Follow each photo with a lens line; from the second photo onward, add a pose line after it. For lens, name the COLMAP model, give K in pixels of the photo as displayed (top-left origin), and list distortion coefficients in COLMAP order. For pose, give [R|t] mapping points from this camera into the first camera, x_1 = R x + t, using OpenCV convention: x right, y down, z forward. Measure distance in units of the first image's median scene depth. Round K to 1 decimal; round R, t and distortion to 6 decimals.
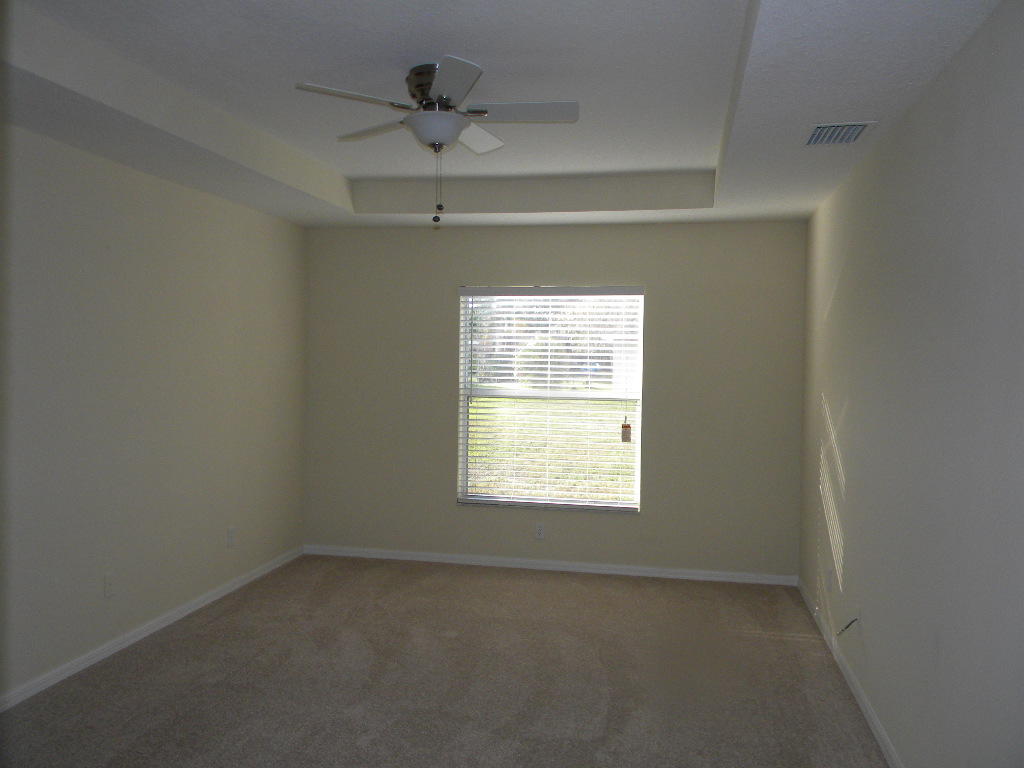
lens RADIAL K [[852.9, 0, 509.0], [0, 852.9, 371.1], [0, 0, 1]] dist [0.022266, -0.014932]
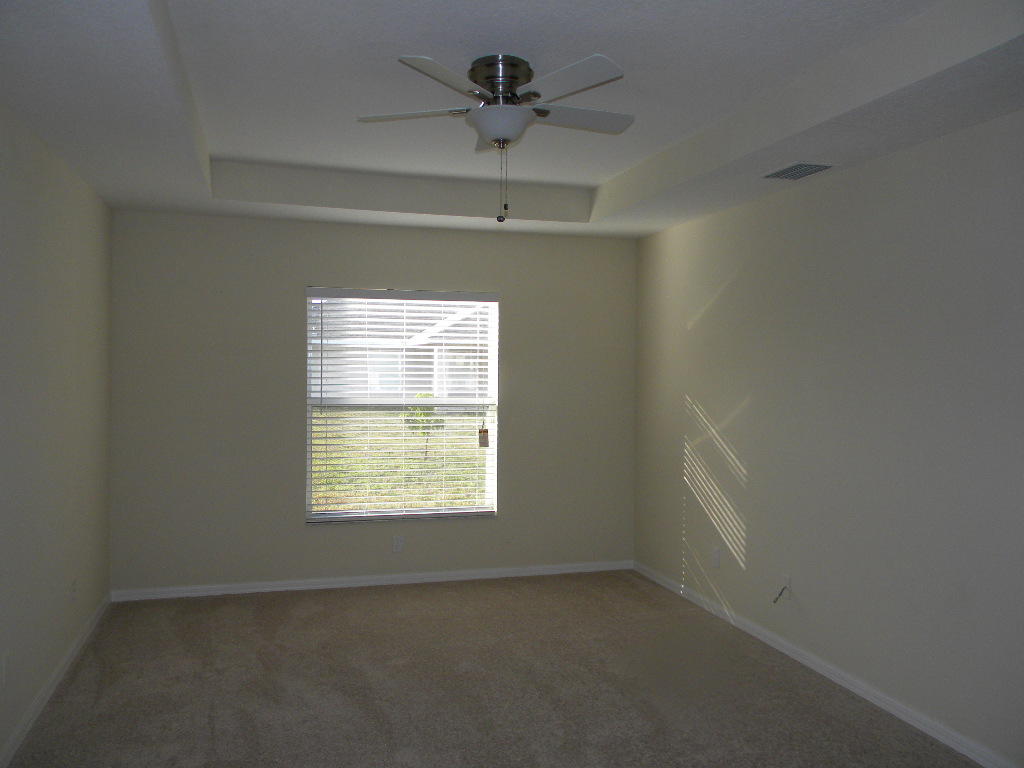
lens RADIAL K [[852.9, 0, 509.0], [0, 852.9, 371.1], [0, 0, 1]] dist [0.022266, -0.014932]
pose [[0.885090, -0.009323, 0.465326, -0.307518], [0.011903, 0.999926, -0.002606, -0.003590], [-0.465267, 0.007845, 0.885136, 0.092291]]
